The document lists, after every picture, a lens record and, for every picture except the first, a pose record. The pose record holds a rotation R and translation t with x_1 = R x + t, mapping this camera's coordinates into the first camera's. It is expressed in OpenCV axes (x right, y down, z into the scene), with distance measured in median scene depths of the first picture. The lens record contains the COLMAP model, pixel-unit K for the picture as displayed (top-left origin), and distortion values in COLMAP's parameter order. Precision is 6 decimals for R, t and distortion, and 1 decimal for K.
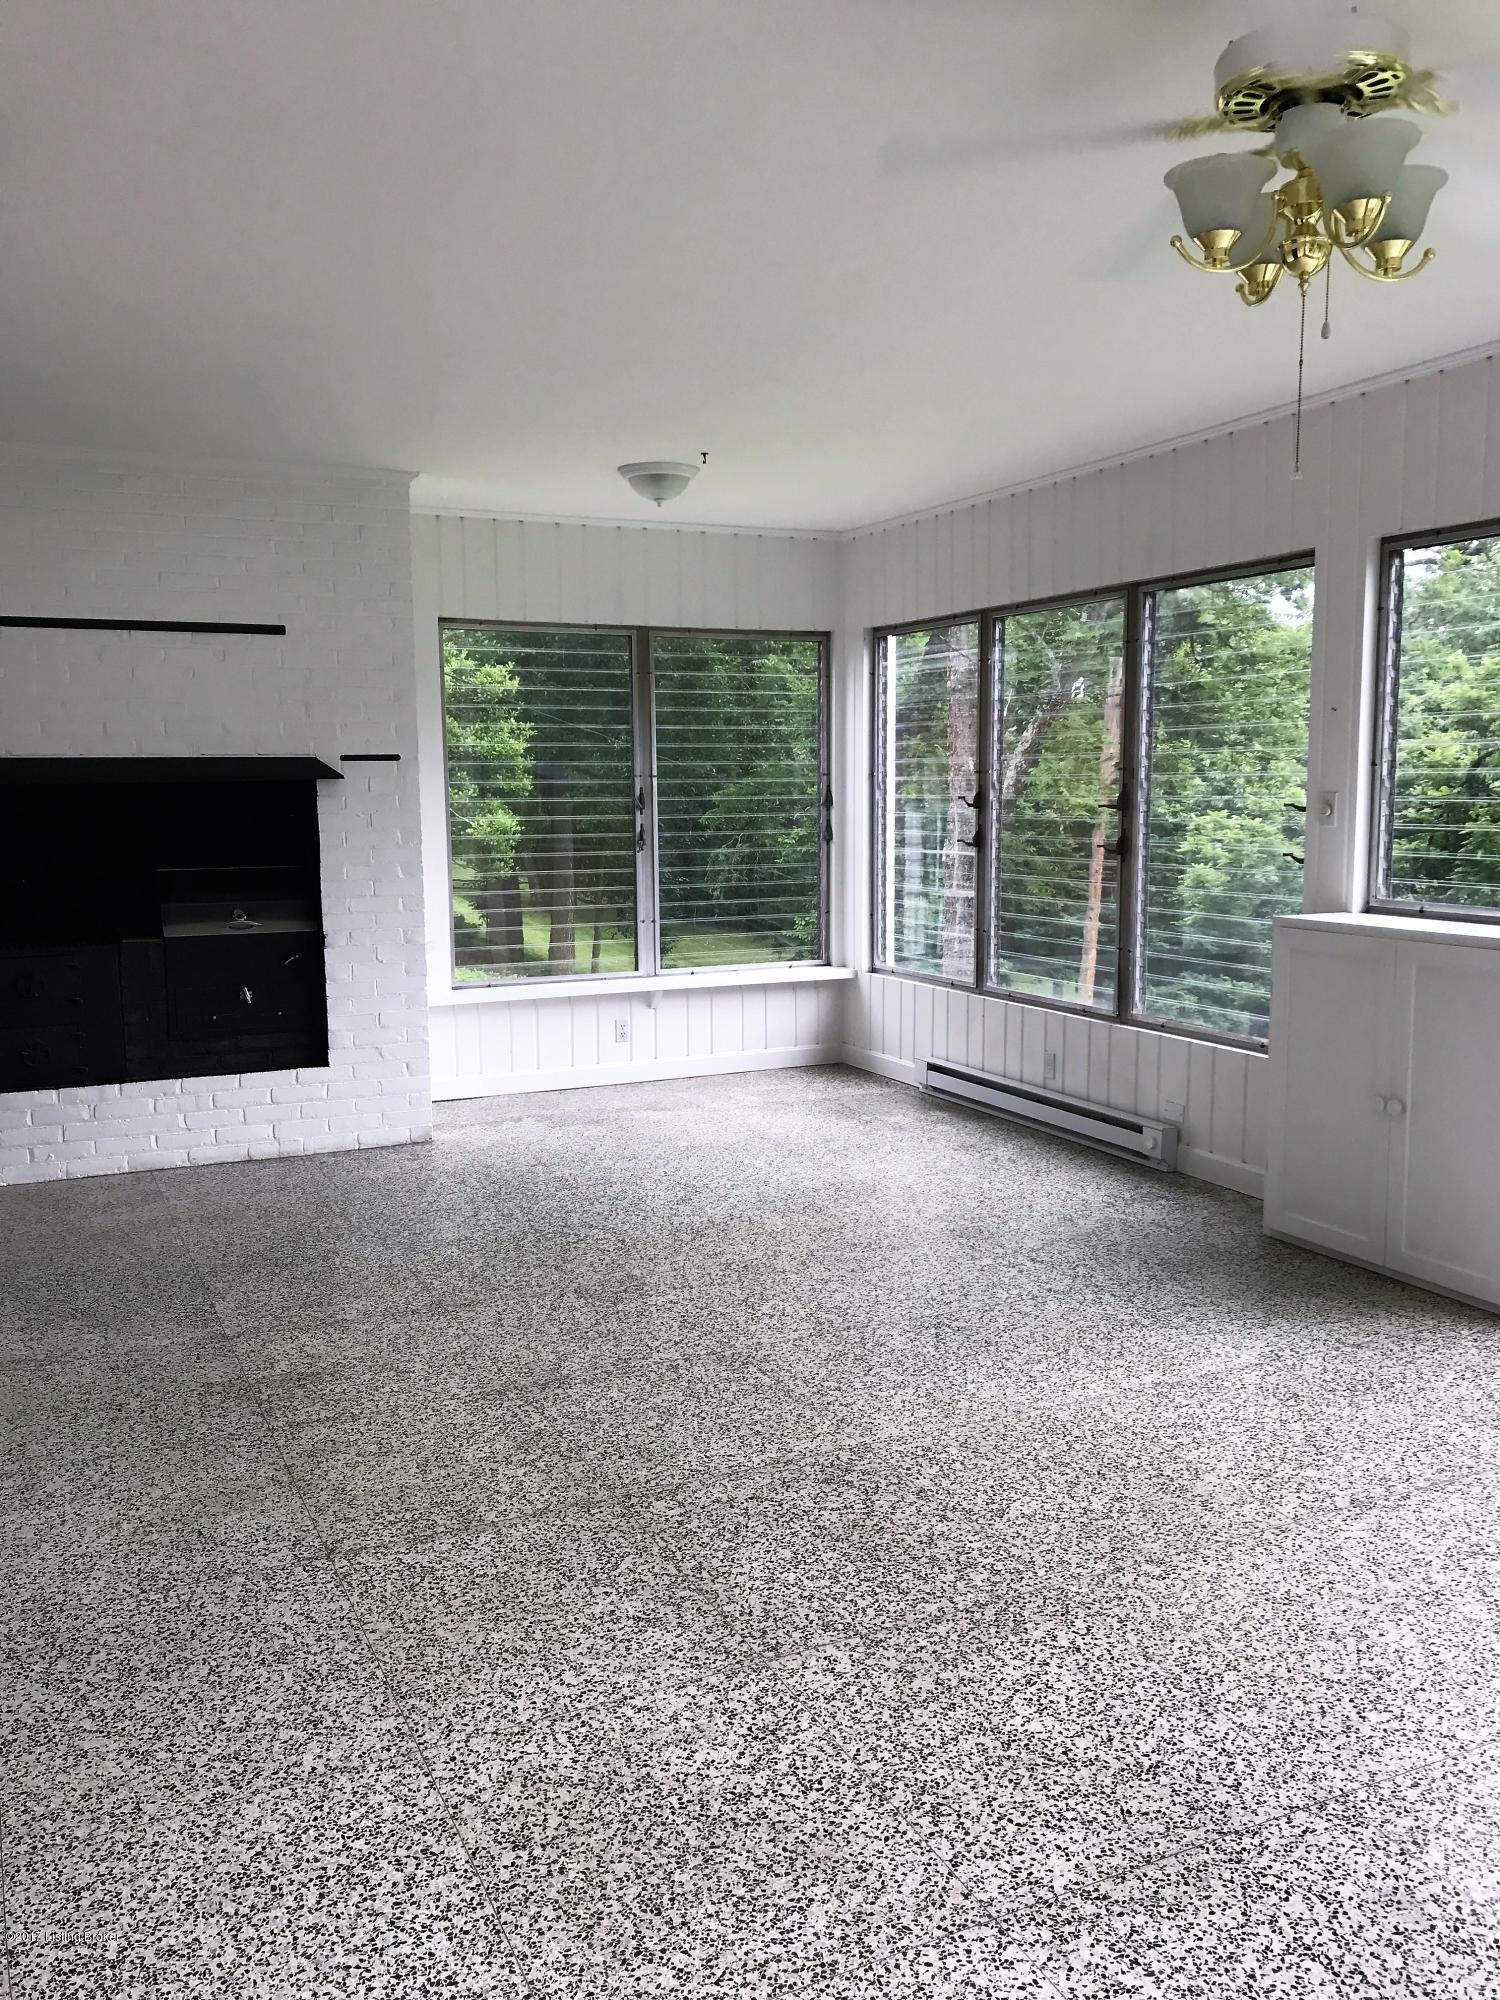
lens RADIAL K [[1749.7, 0, 750.0], [0, 1749.7, 1000.0], [0, 0, 1]] dist [0.003743, 0.006308]
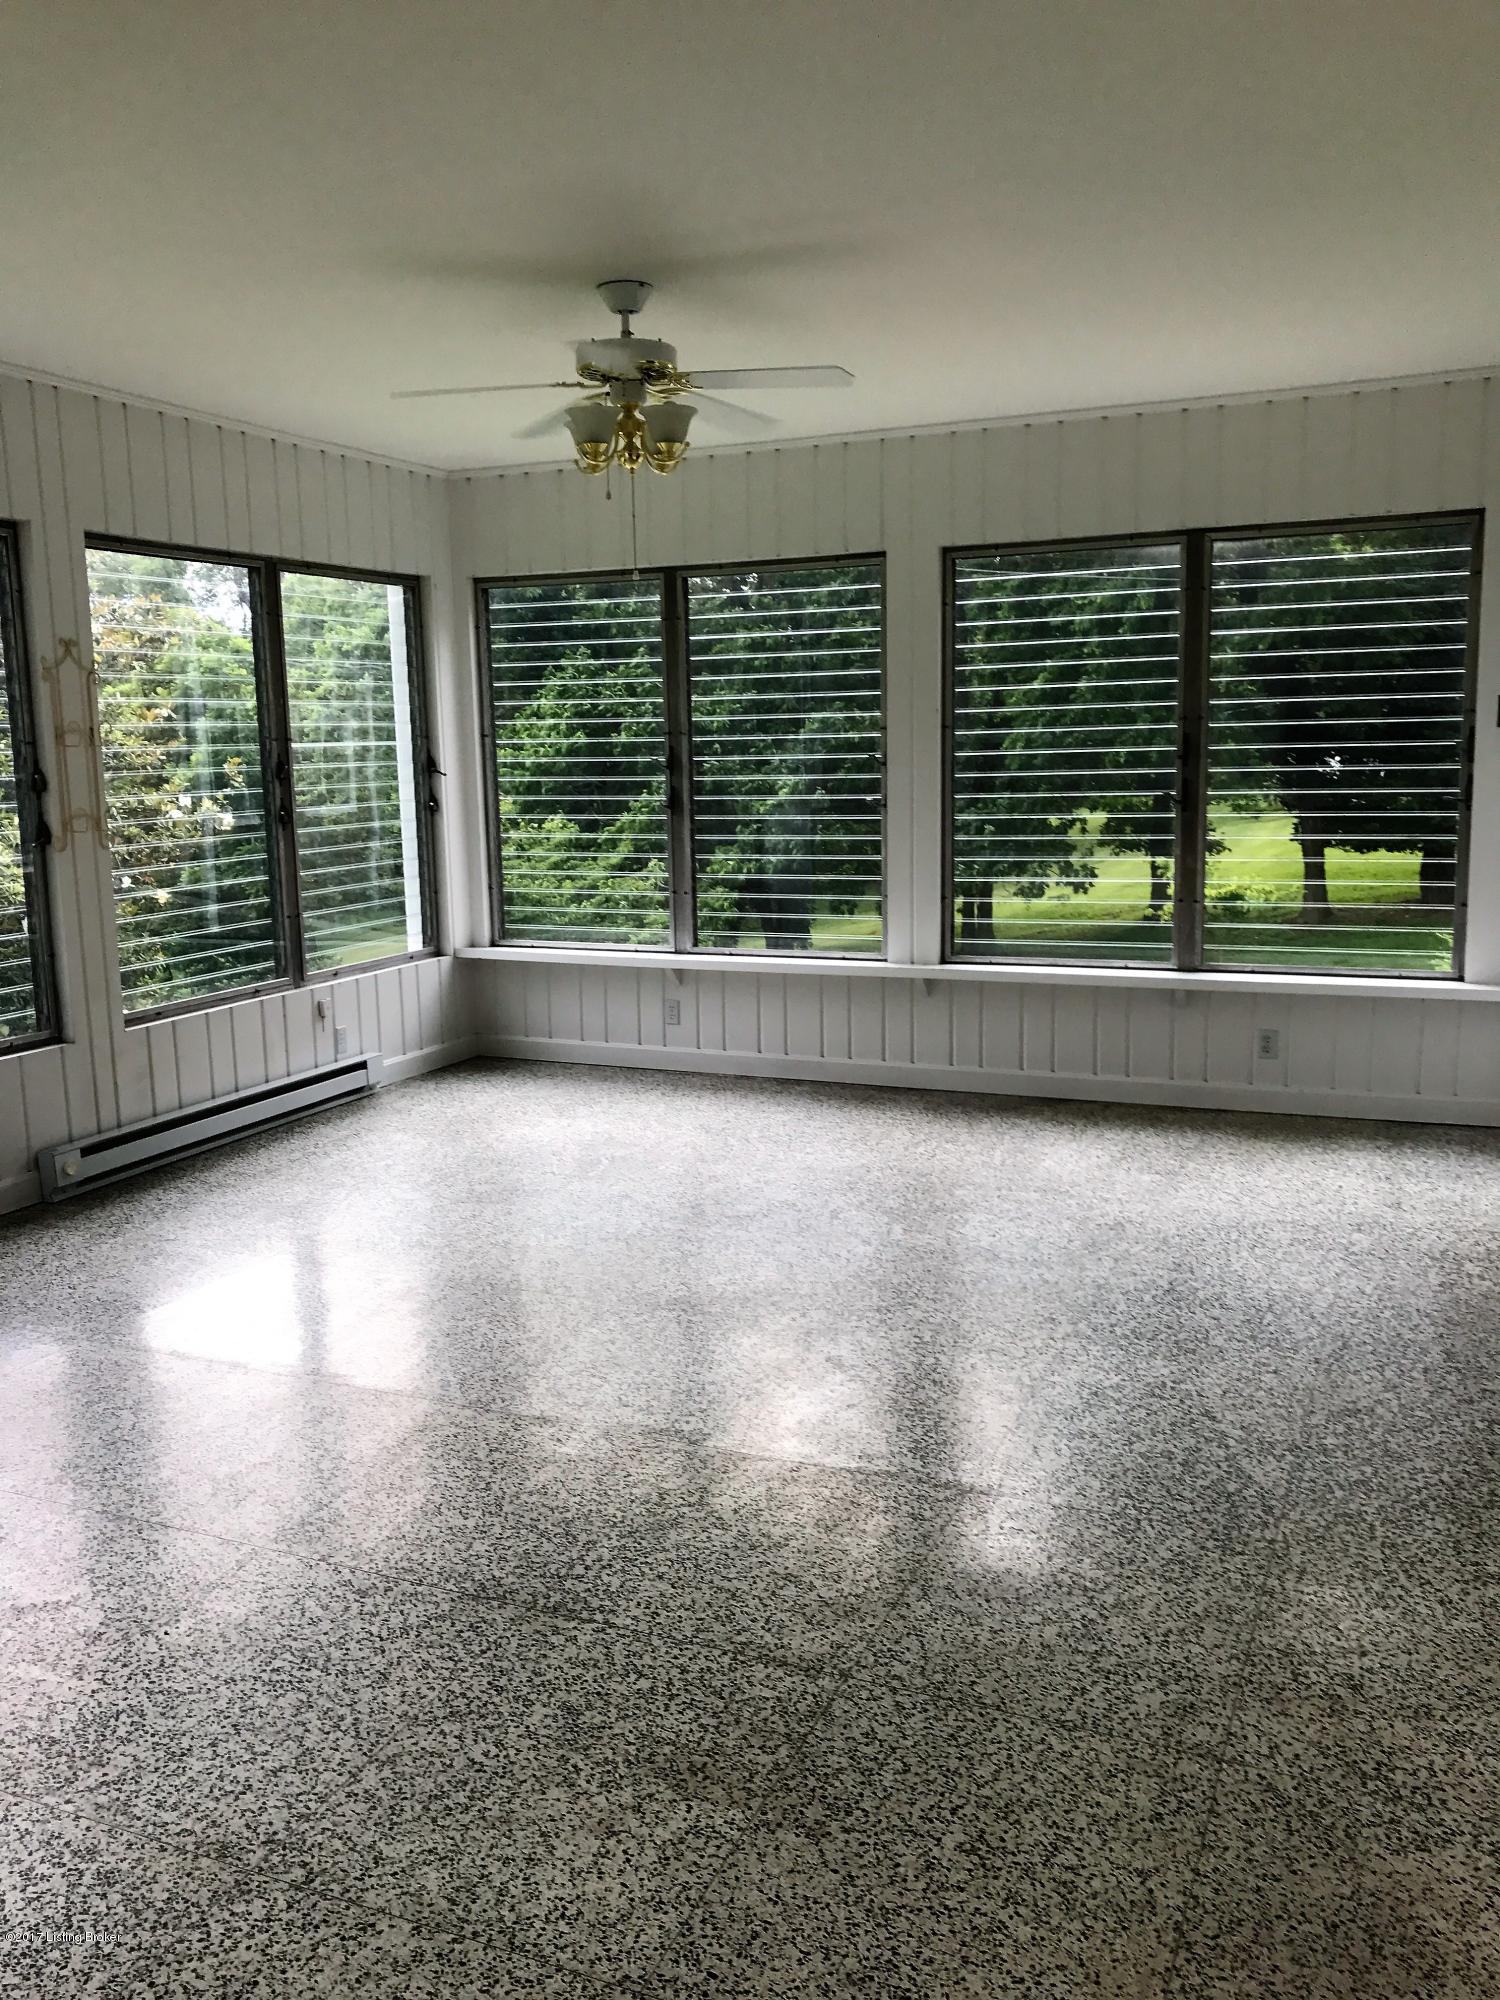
lens RADIAL K [[1622.1, 0, 750.0], [0, 1622.1, 1000.0], [0, 0, 1]] dist [-0.004021, -0.003608]
pose [[-0.673533, -0.096198, 0.732870, -0.791574], [0.122626, 0.963213, 0.239131, -0.202533], [-0.728914, 0.250932, -0.636959, 1.553476]]
